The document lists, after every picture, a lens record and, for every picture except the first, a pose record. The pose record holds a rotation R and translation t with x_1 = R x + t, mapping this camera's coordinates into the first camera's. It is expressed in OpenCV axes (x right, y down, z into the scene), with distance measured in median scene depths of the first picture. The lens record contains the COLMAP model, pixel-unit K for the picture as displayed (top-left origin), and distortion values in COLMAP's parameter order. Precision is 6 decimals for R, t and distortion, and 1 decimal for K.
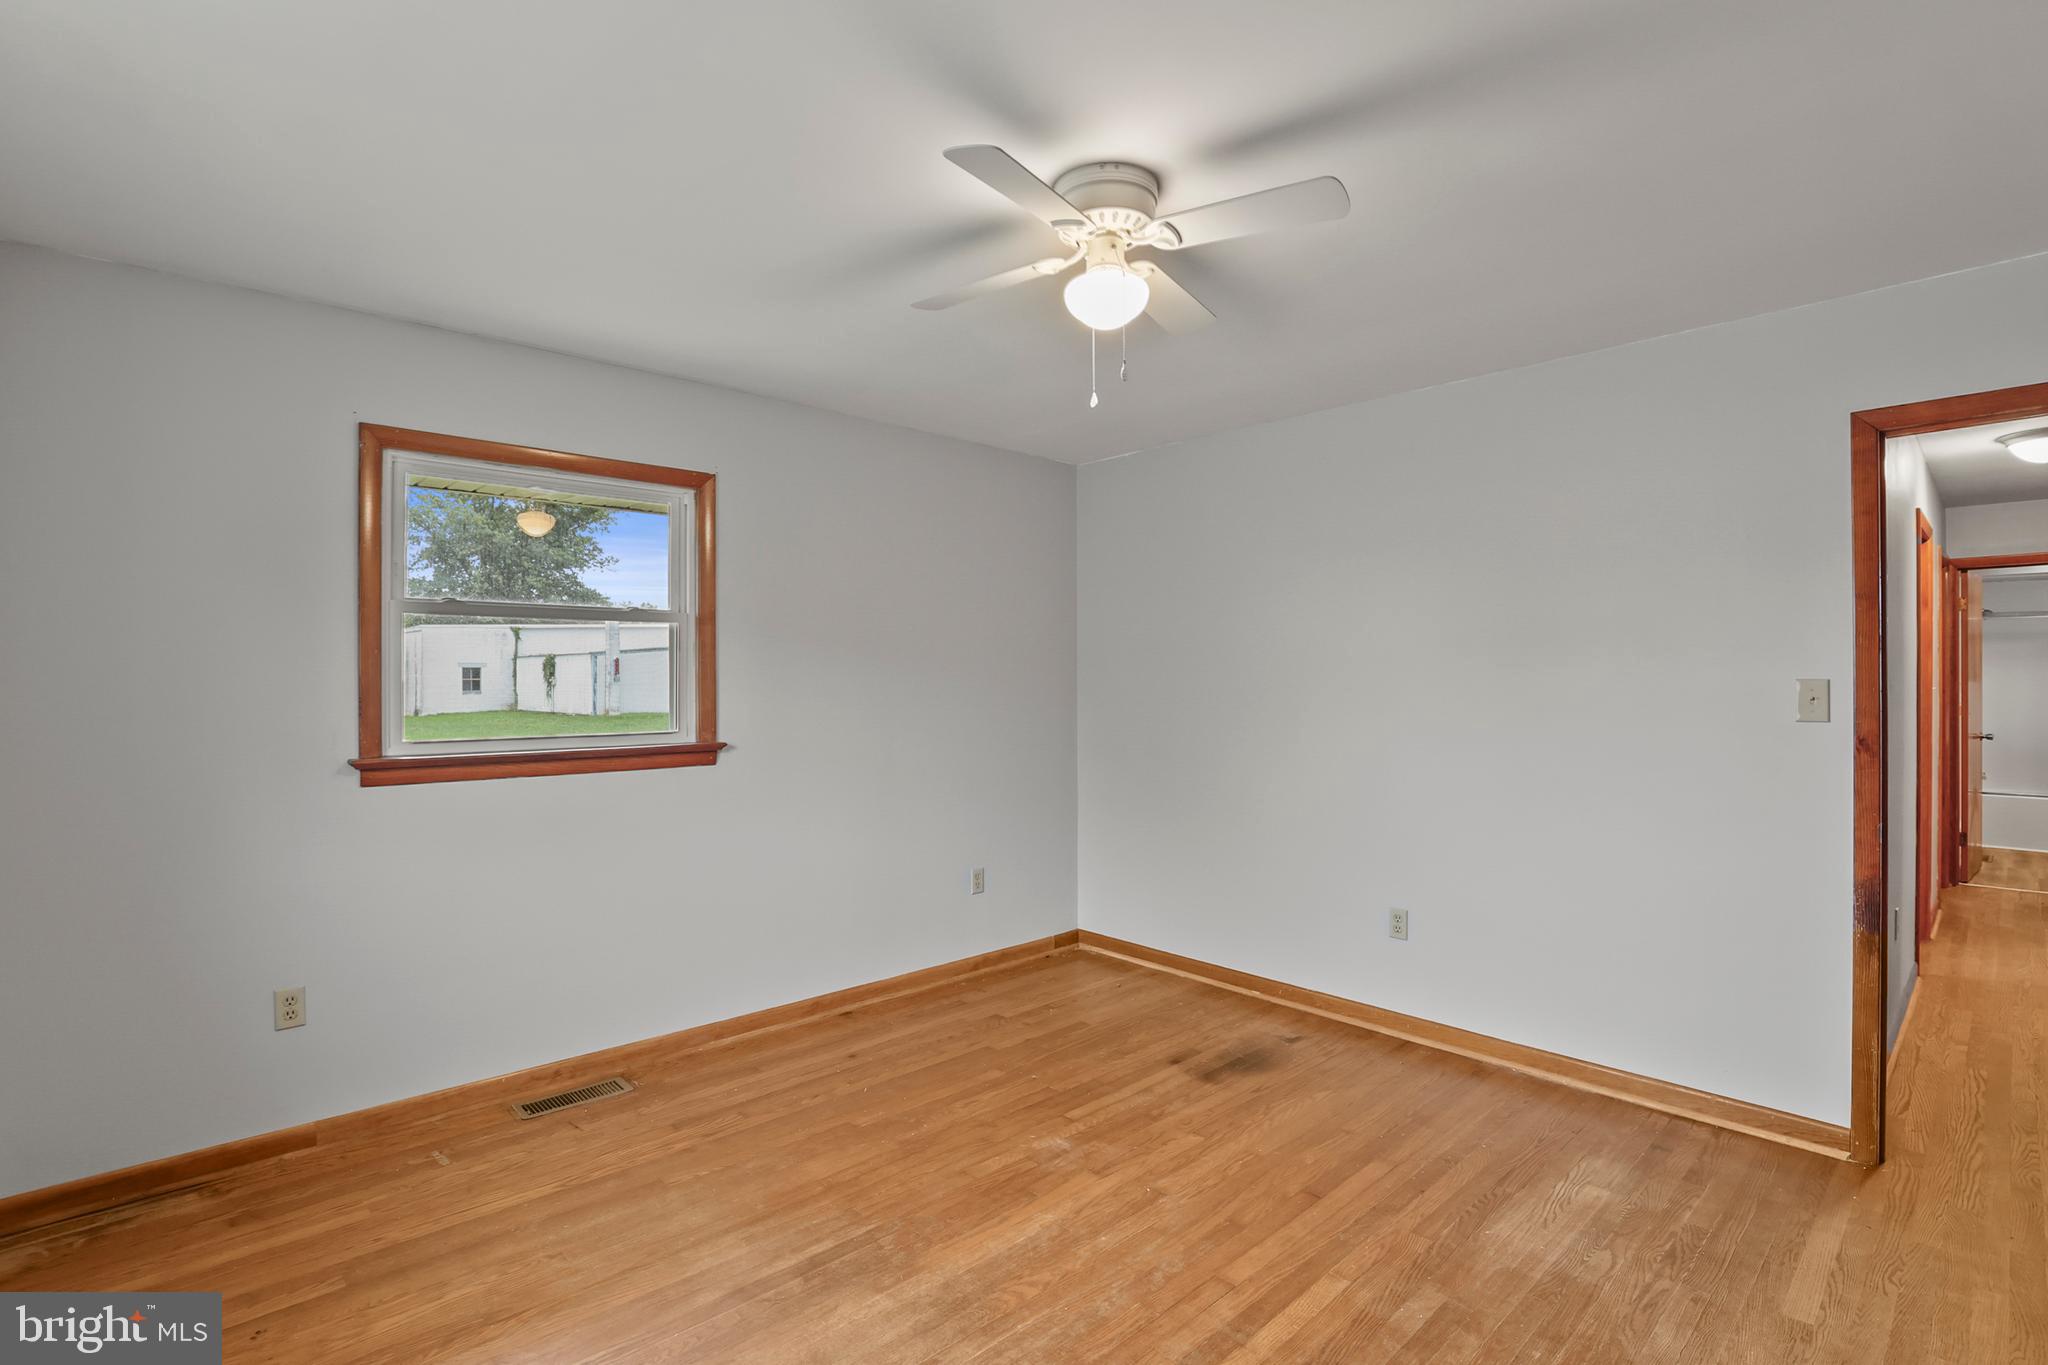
lens RADIAL K [[956.4, 0, 1009.0], [0, 956.4, 672.6], [0, 0, 1]] dist [-0.037866, 0.005626]
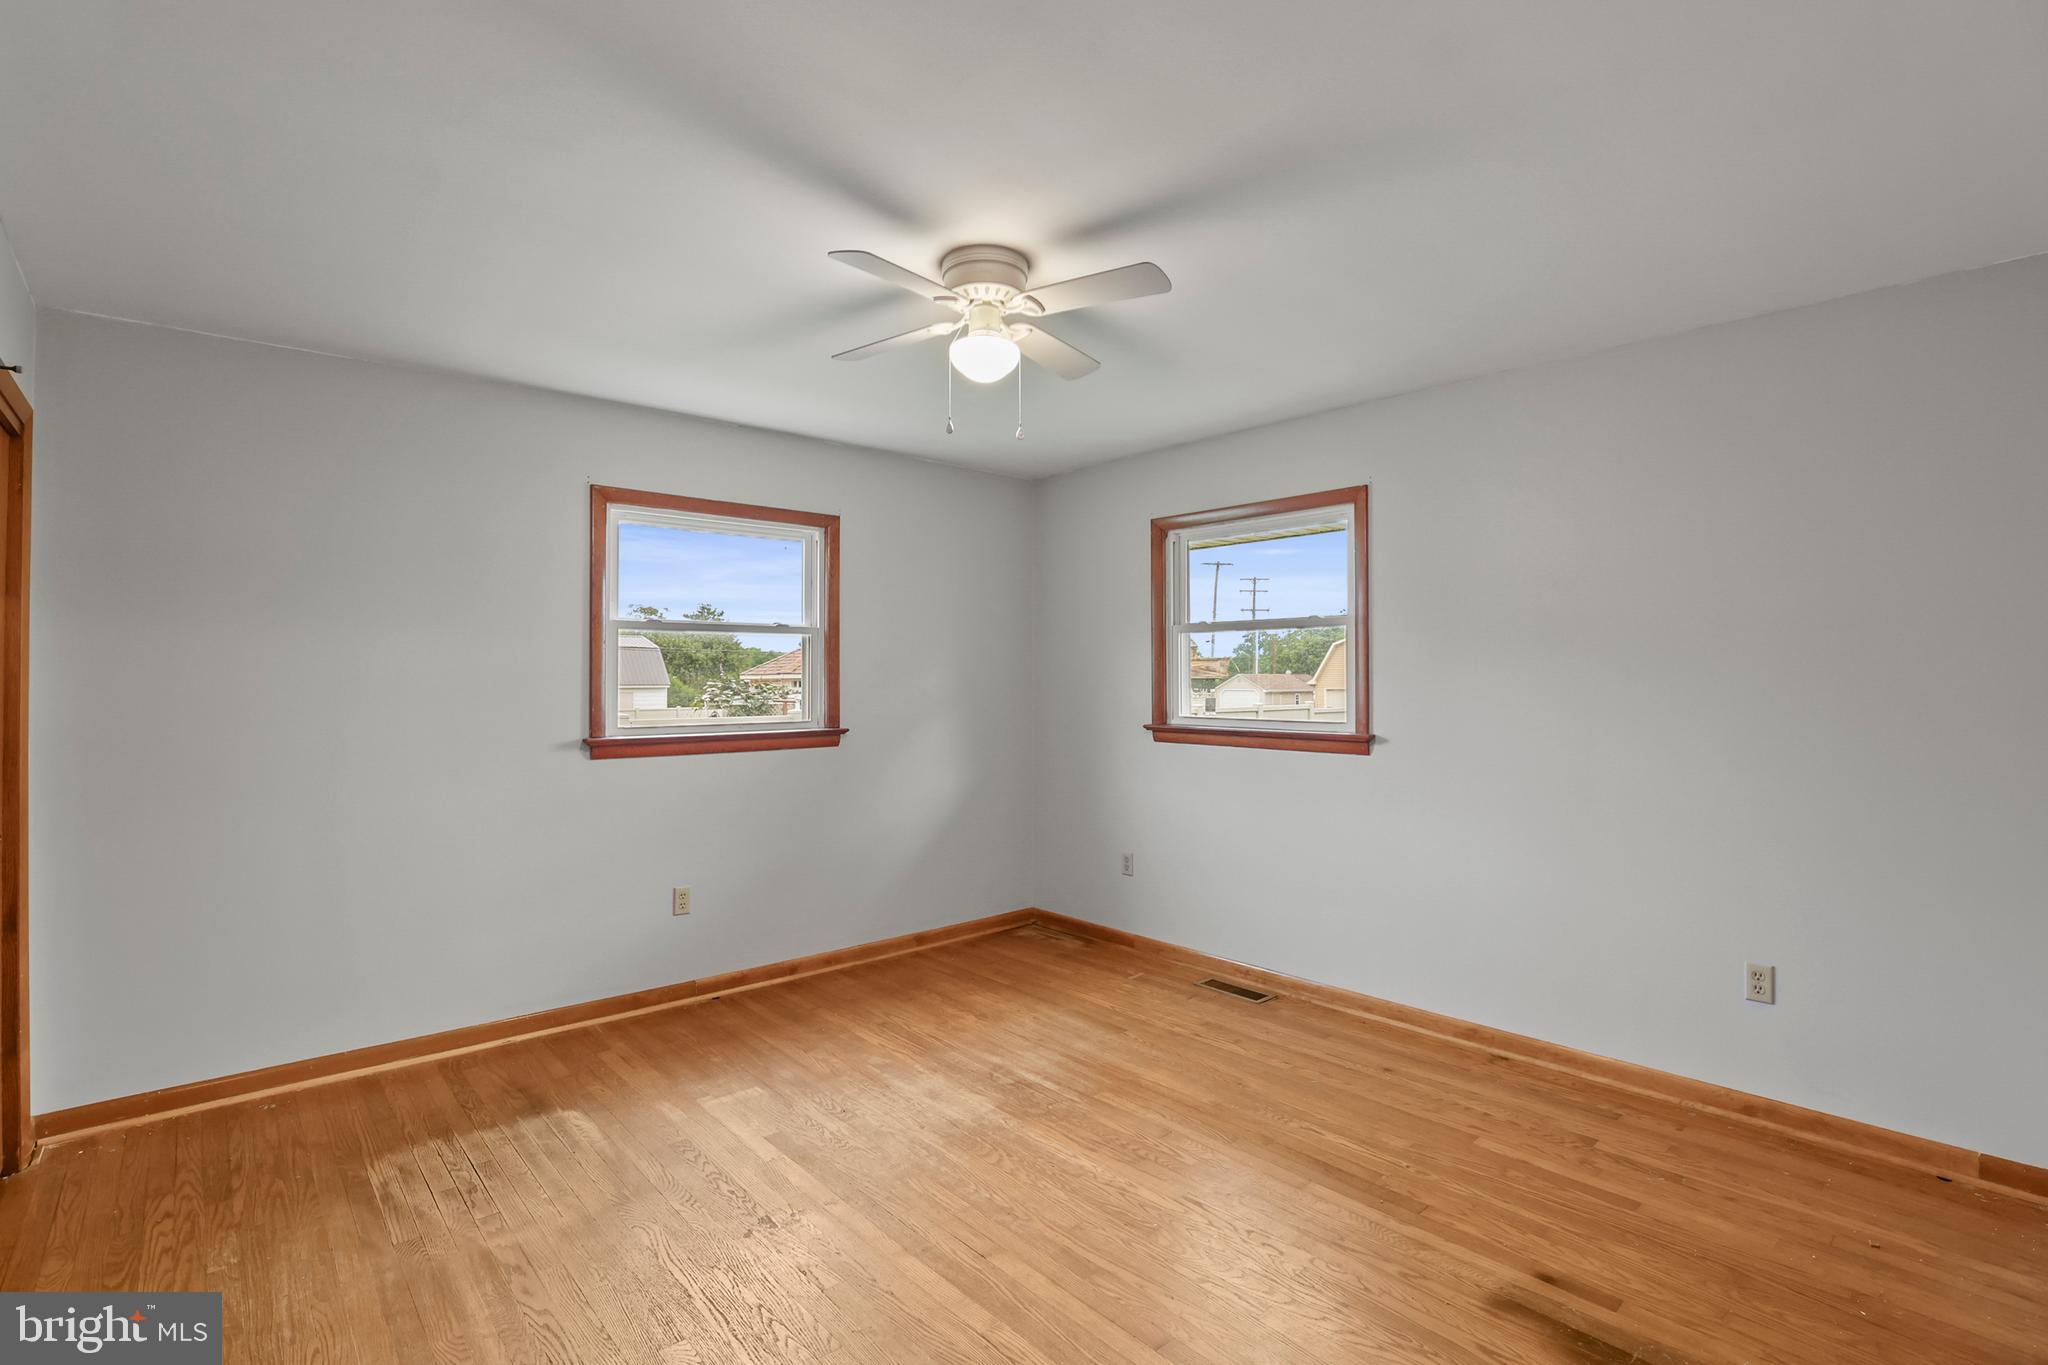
lens RADIAL K [[956.4, 0, 1033.3], [0, 956.4, 666.8], [0, 0, 1]] dist [-0.037866, 0.005626]
pose [[-0.010766, -0.009196, -0.999900, 0.901864], [0.006376, 0.999937, -0.009265, 0.005304], [0.999922, -0.006475, -0.010706, 0.745661]]
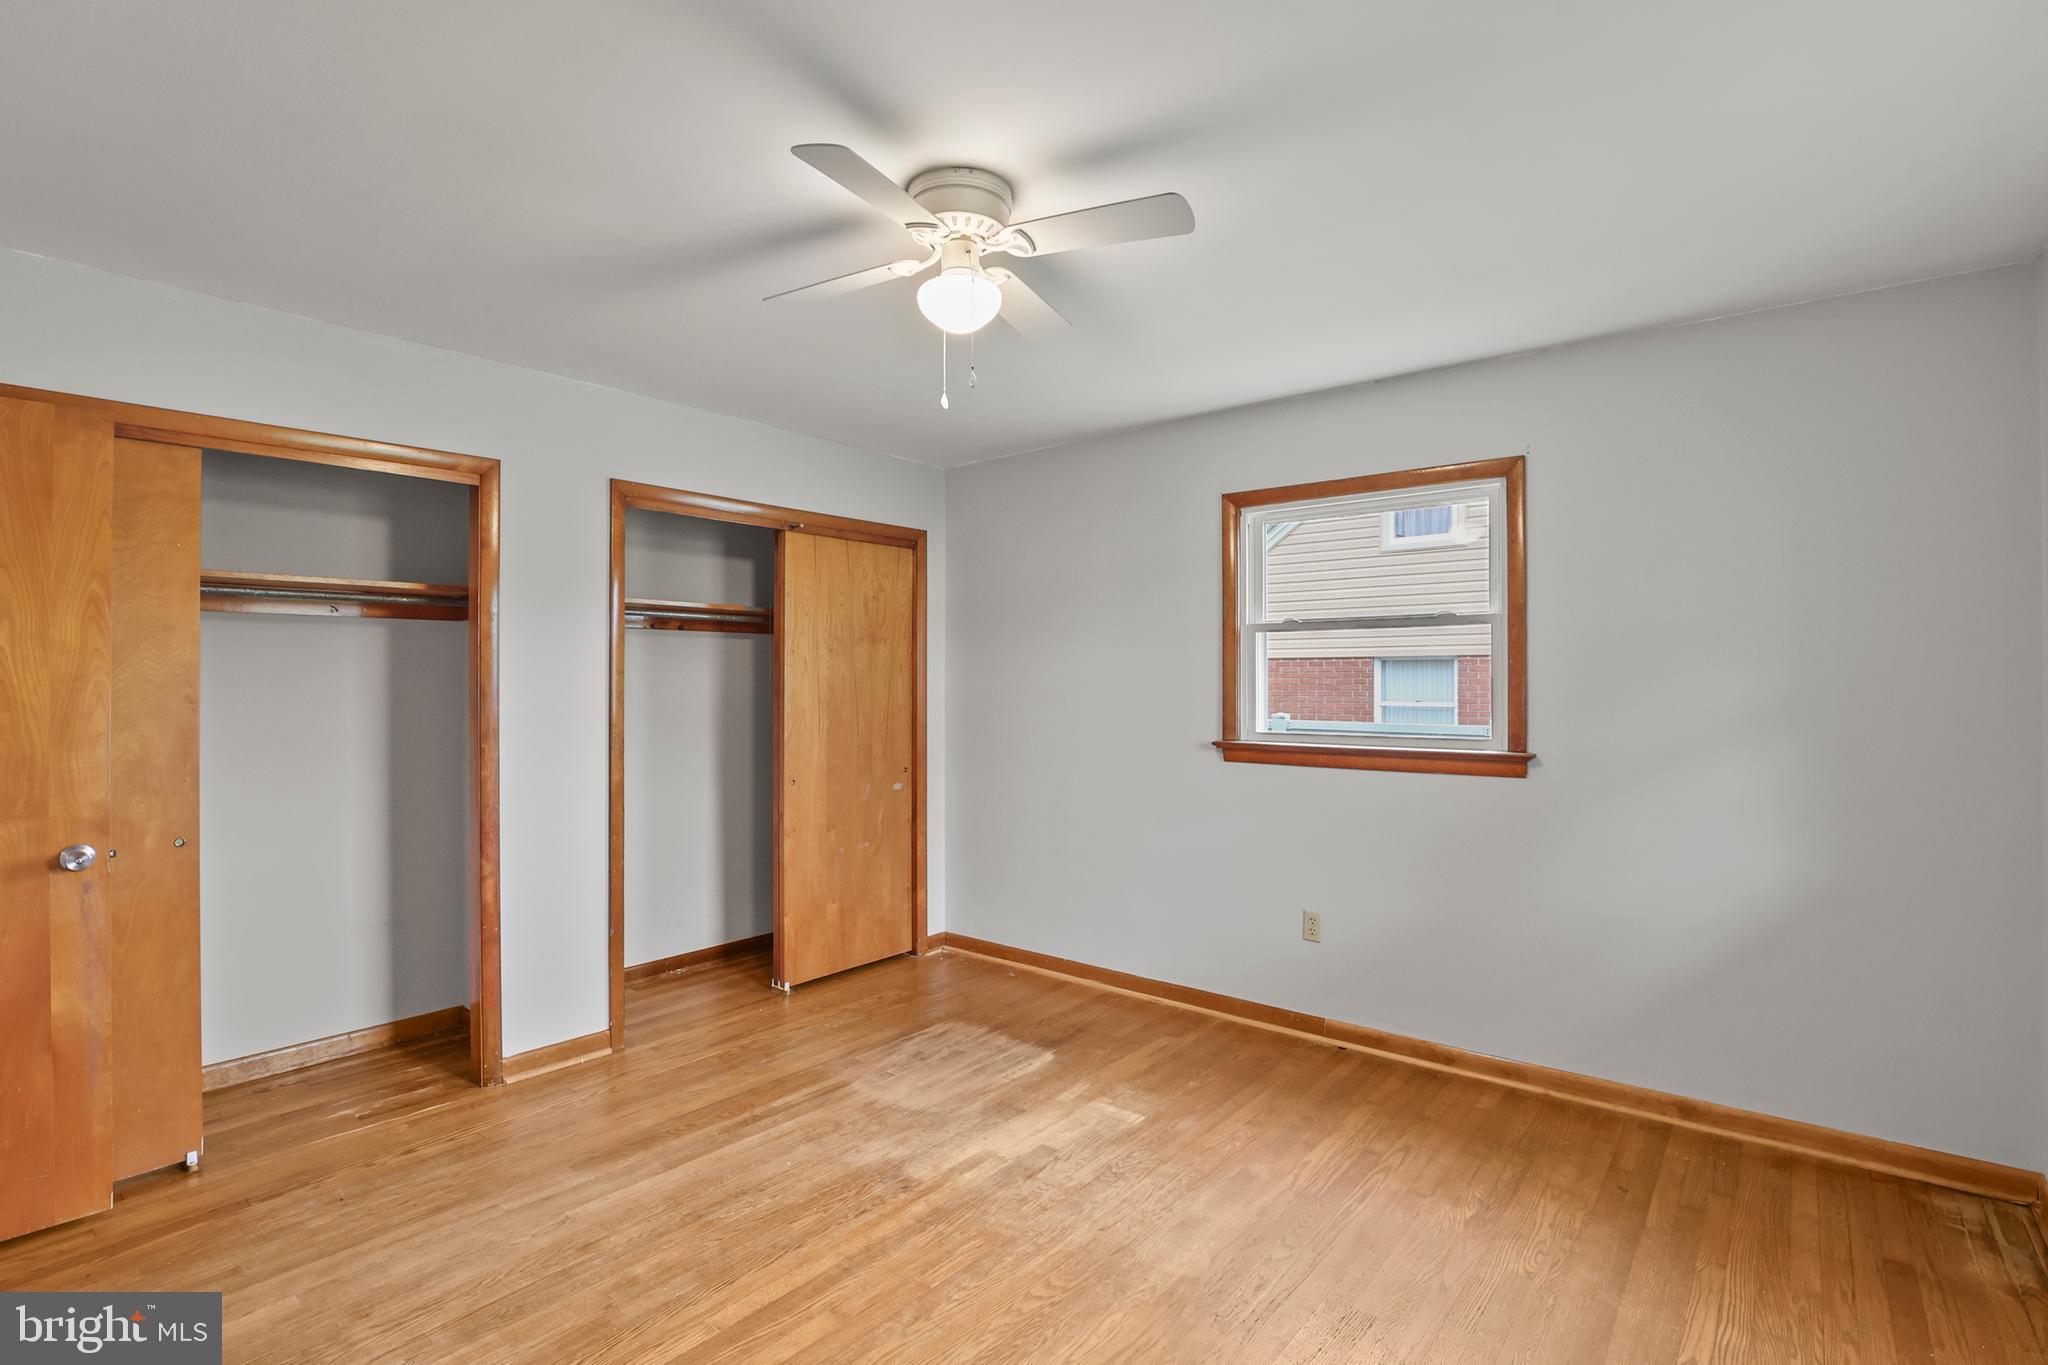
lens RADIAL K [[956.4, 0, 1010.2], [0, 956.4, 681.1], [0, 0, 1]] dist [-0.037866, 0.005626]
pose [[-0.990903, 0.002965, -0.134548, 0.129209], [0.003560, 0.999985, -0.004186, 0.007677], [0.134534, -0.004627, -0.990898, 1.383924]]
